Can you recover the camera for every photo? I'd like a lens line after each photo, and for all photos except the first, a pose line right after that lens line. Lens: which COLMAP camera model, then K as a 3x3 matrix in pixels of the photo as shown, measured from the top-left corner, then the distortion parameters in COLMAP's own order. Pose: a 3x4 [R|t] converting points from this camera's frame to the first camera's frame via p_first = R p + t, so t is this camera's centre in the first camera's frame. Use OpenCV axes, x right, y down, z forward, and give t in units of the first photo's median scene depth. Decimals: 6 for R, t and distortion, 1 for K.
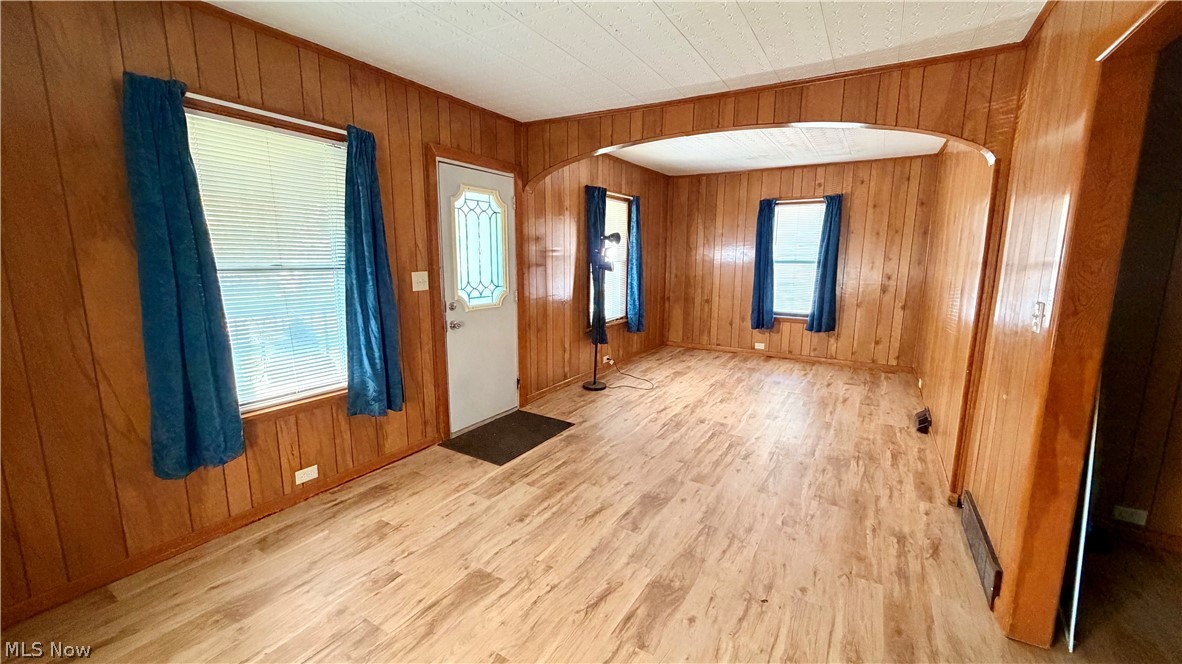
lens RADIAL K [[469.1, 0, 589.9], [0, 469.1, 331.7], [0, 0, 1]] dist [-0.000625, -0.000156]
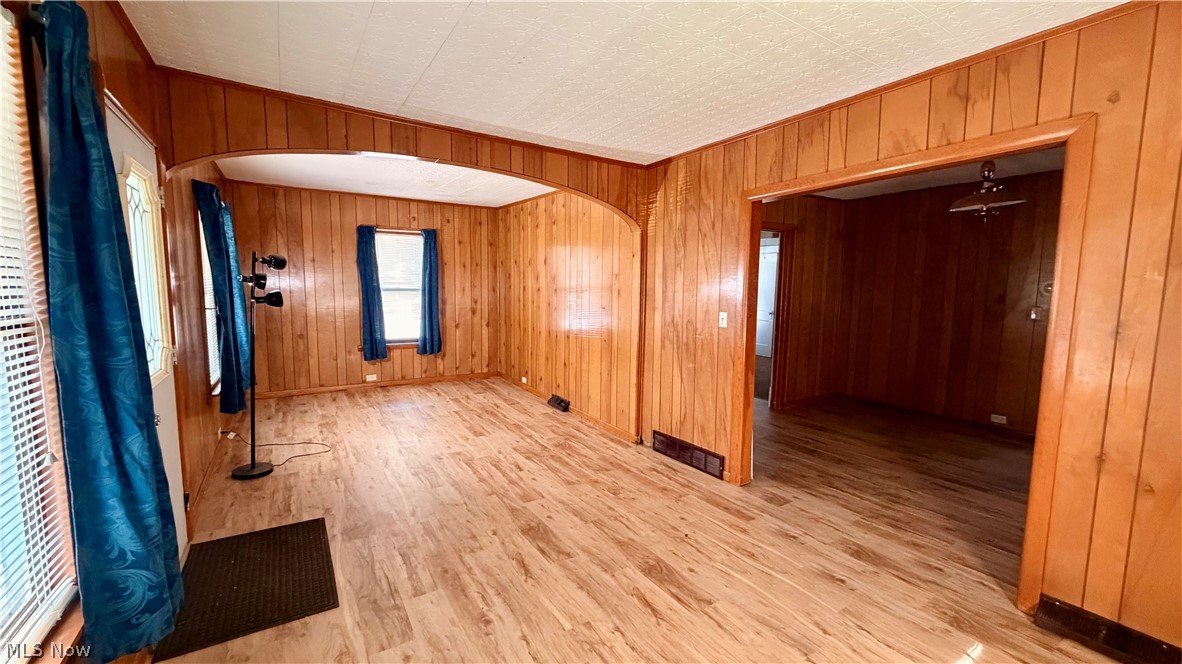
lens RADIAL K [[469.1, 0, 589.9], [0, 469.1, 331.7], [0, 0, 1]] dist [-0.000625, -0.000156]
pose [[0.436847, -0.090098, 0.895012, -0.490204], [0.135508, 0.990208, 0.033541, -0.057504], [-0.889271, 0.106629, 0.444779, 0.295265]]
